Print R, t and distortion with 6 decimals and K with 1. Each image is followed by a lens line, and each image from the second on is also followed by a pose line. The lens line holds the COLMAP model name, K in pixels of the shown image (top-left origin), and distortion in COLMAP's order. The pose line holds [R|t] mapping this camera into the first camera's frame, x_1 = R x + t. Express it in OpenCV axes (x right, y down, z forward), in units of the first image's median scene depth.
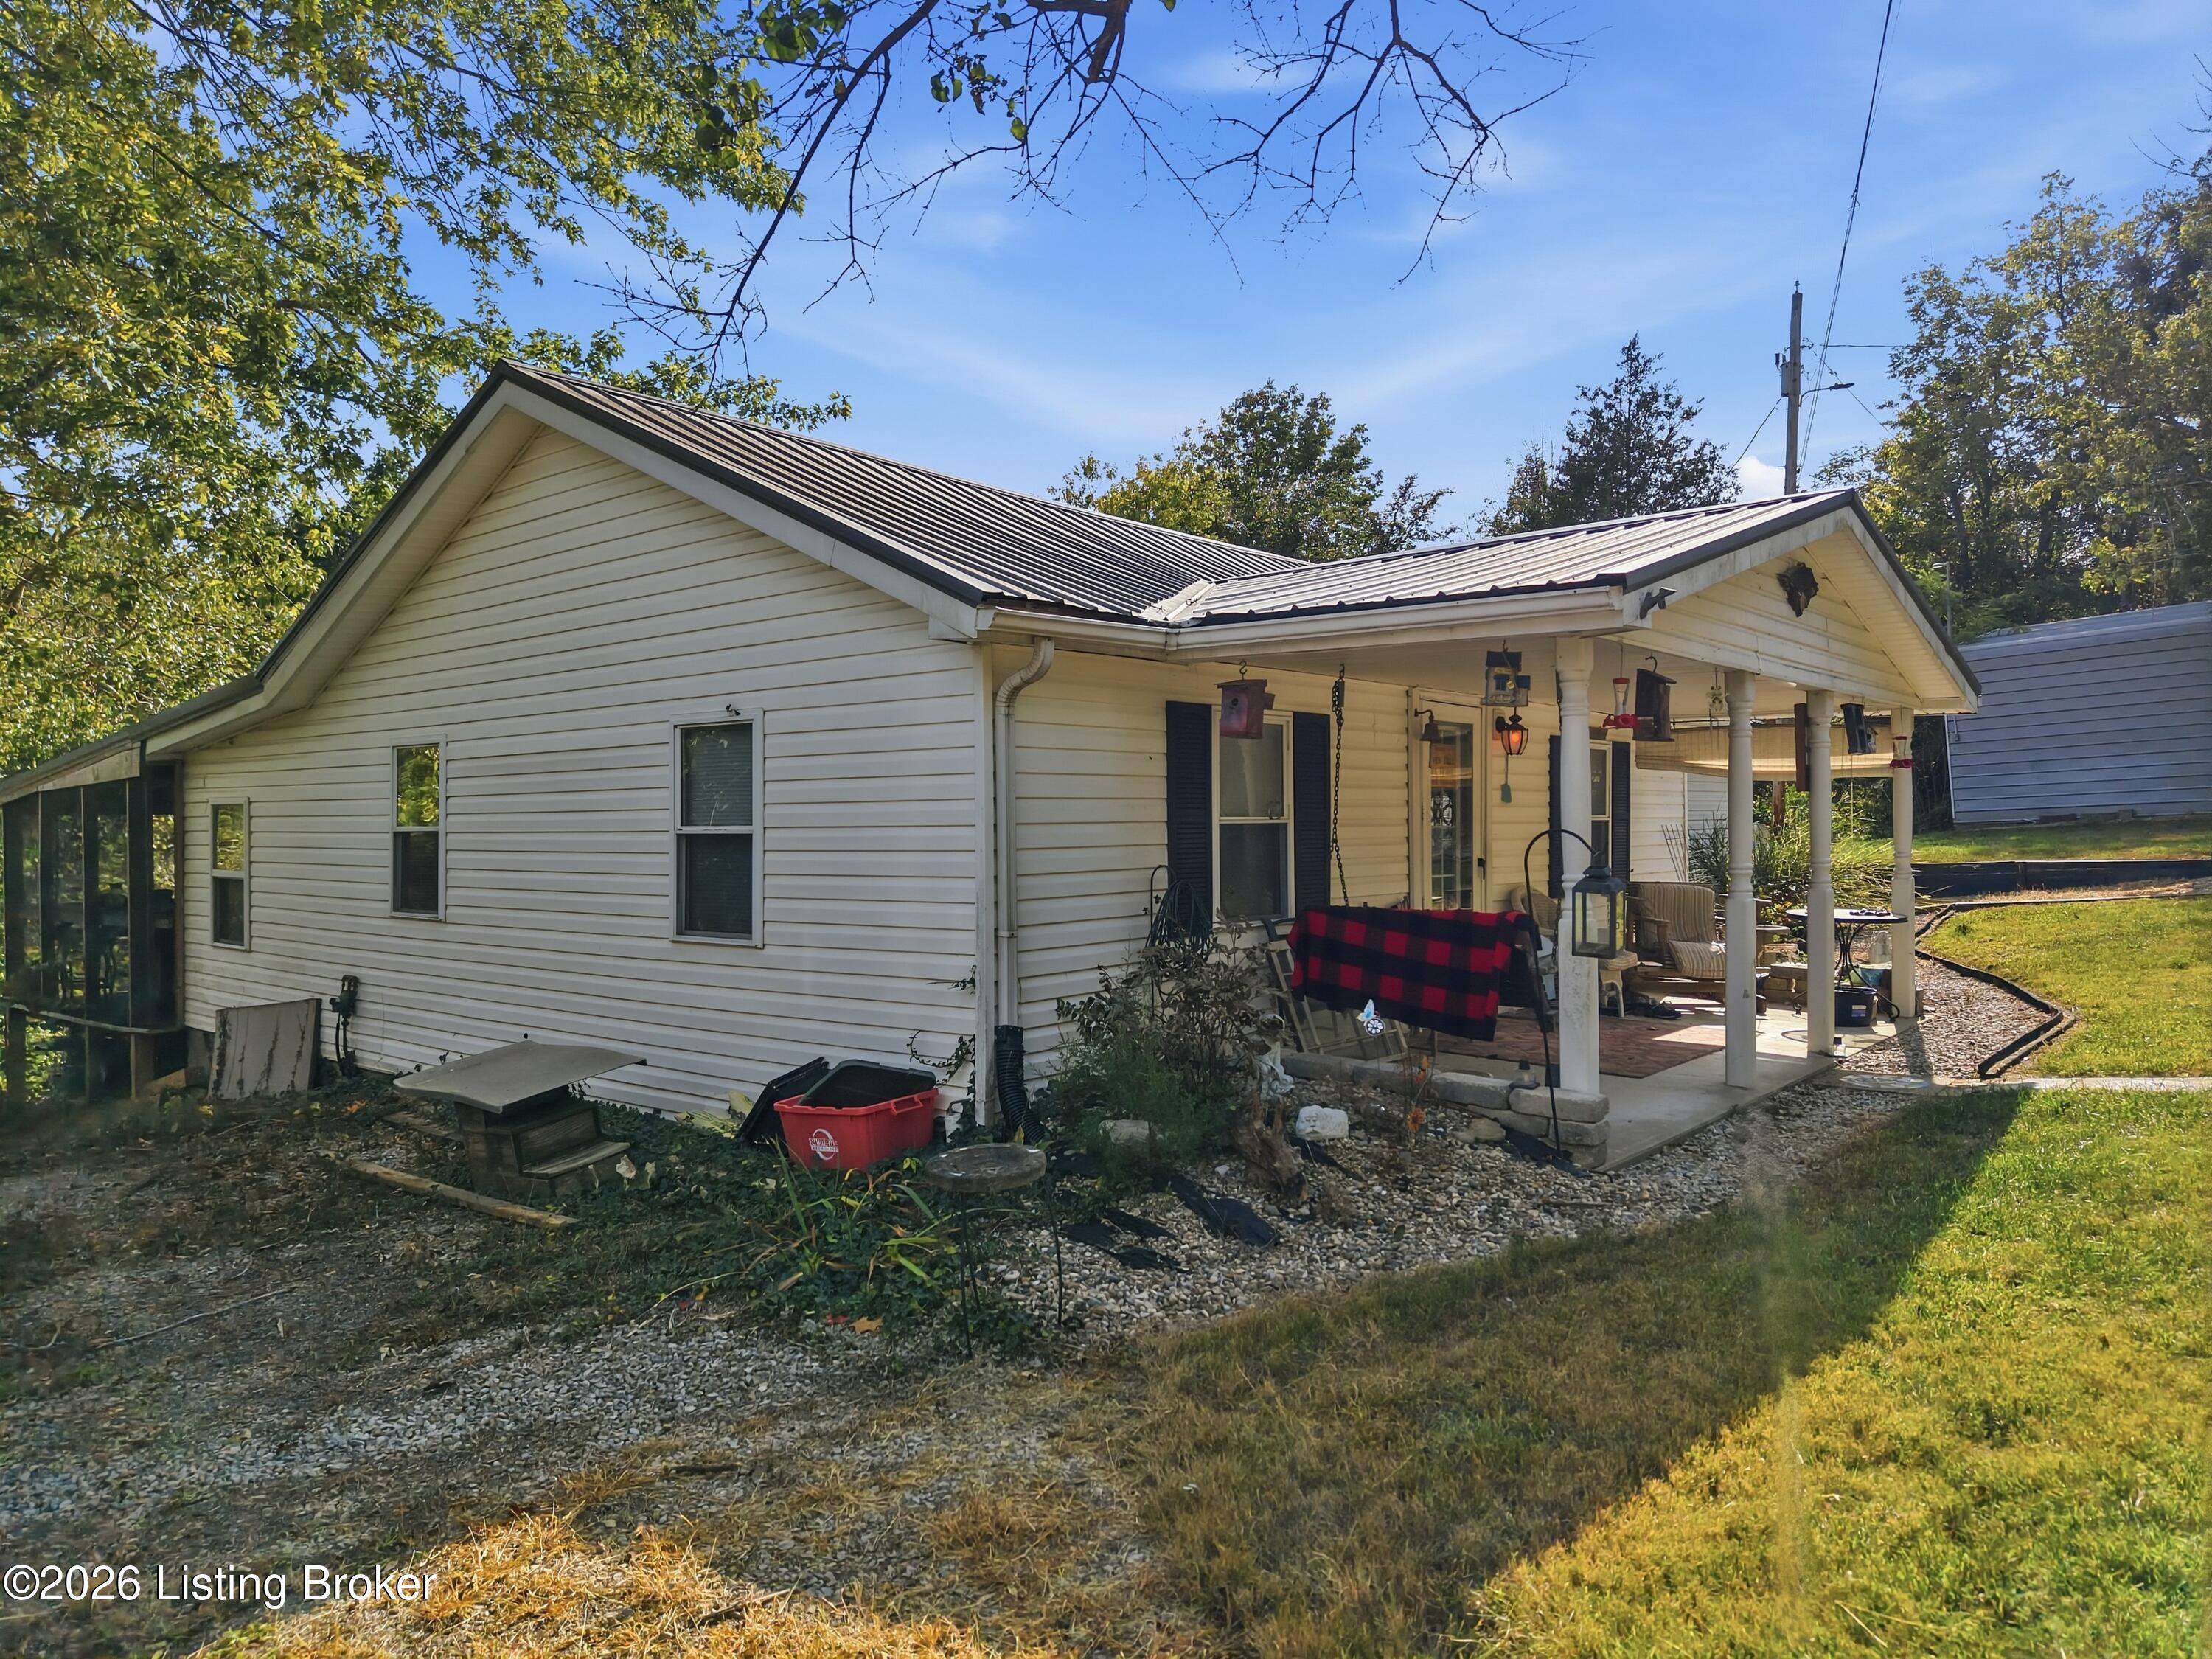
lens RADIAL K [[1478.6, 0, 1103.2], [0, 1478.6, 827.0], [0, 0, 1]] dist [0.029561, -0.029158]
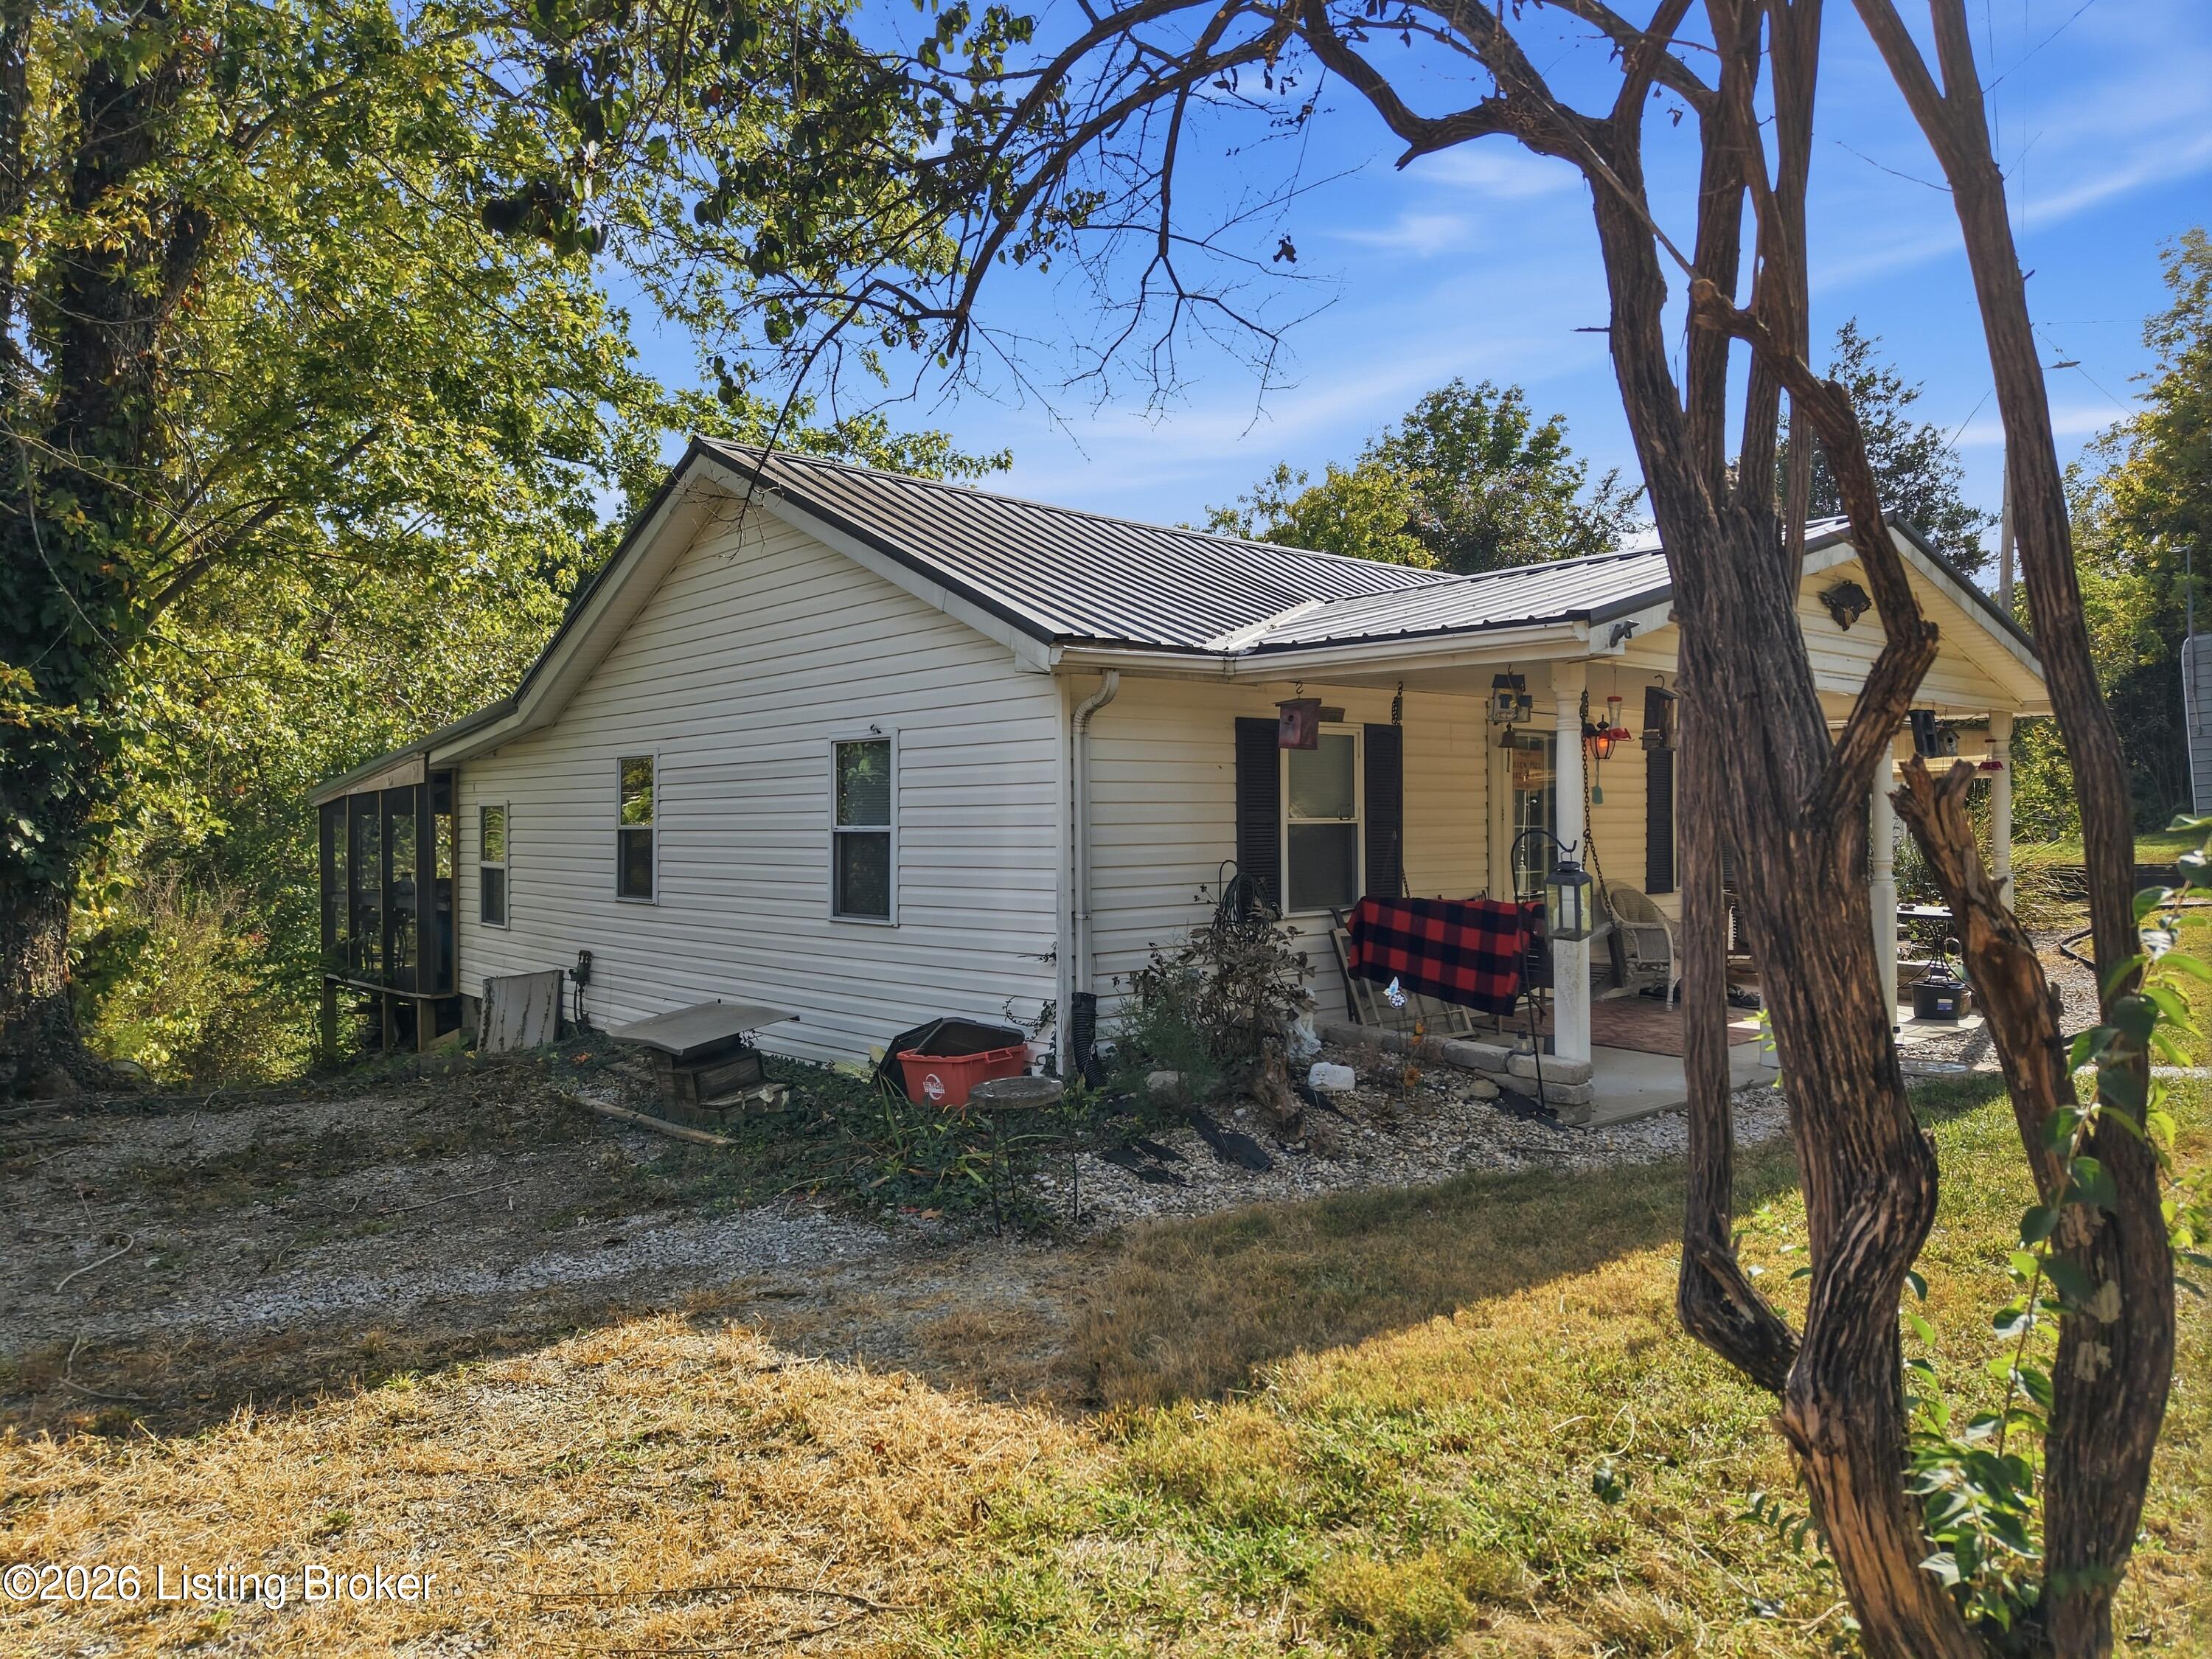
lens RADIAL K [[1478.6, 0, 1103.2], [0, 1478.6, 827.0], [0, 0, 1]] dist [0.029561, -0.029158]
pose [[0.988634, 0.001243, -0.150334, 0.112547], [-0.001014, 0.999998, 0.001595, -0.001584], [0.150336, -0.001424, 0.988634, -0.153303]]
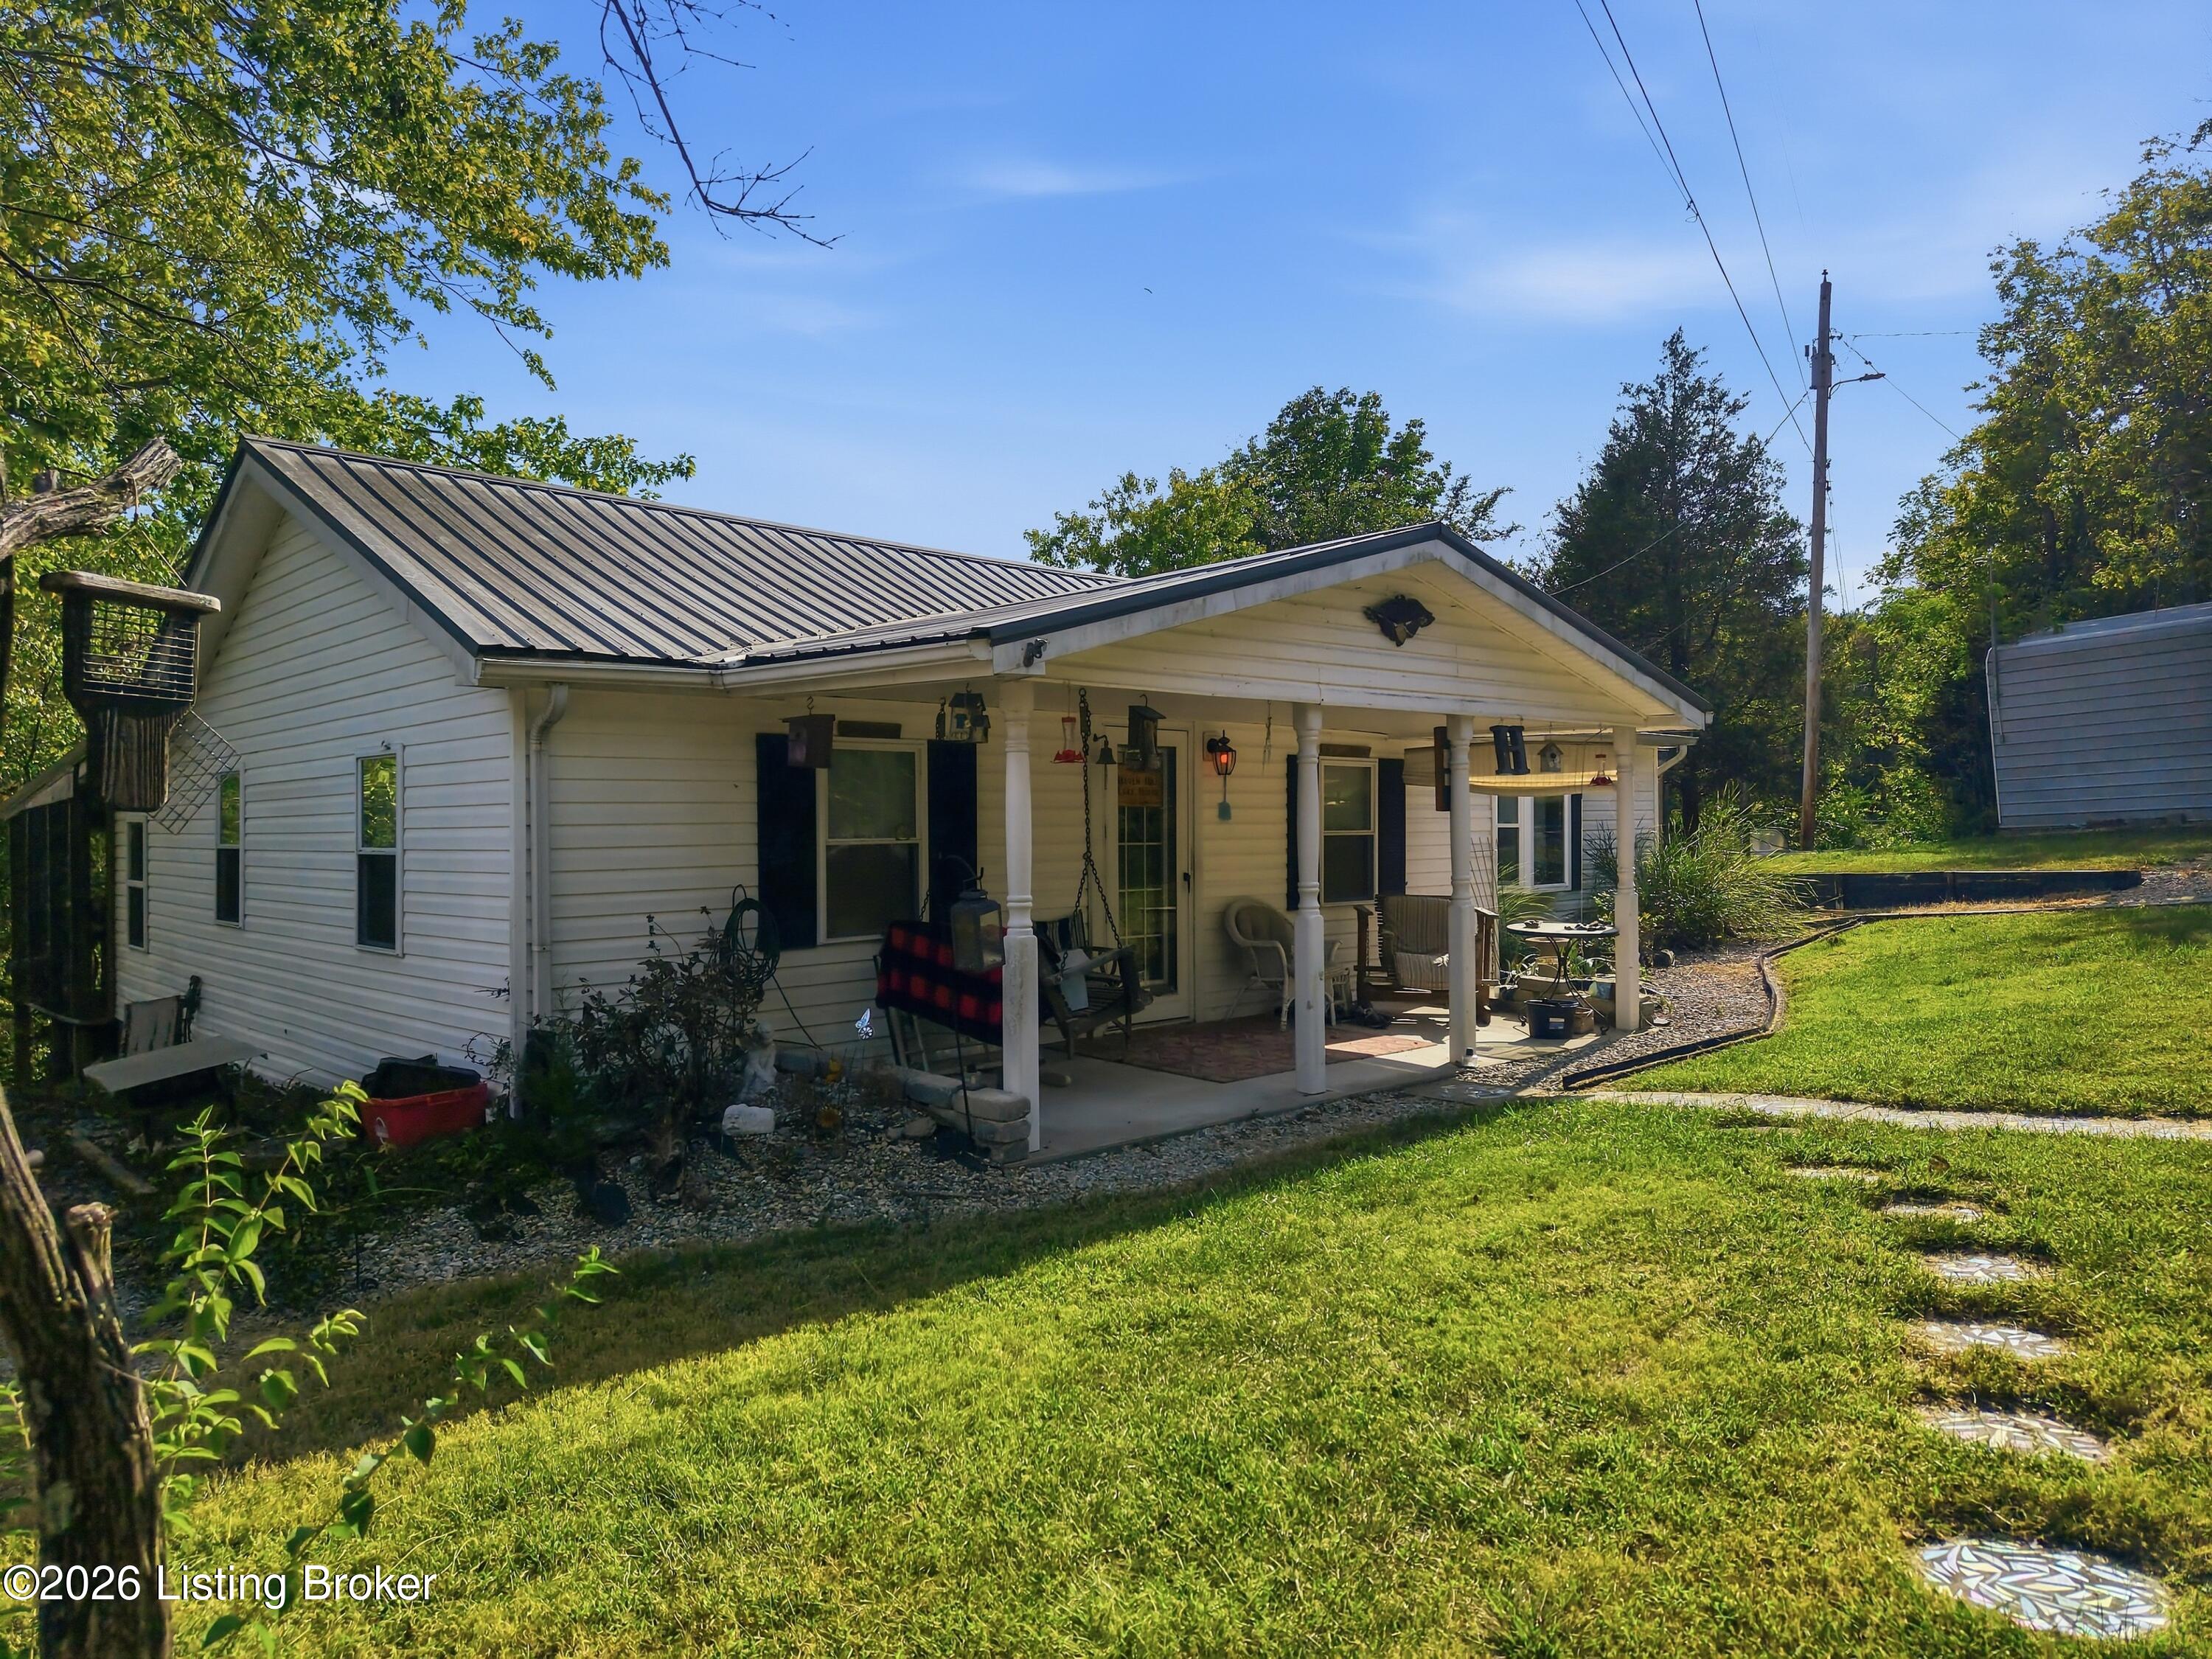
lens RADIAL K [[1478.6, 0, 1103.2], [0, 1478.6, 827.0], [0, 0, 1]] dist [0.029561, -0.029158]
pose [[0.994067, -0.001755, -0.108753, 0.417405], [0.001747, 0.999998, -0.000169, -0.016267], [0.108754, -0.000022, 0.994069, -0.066829]]
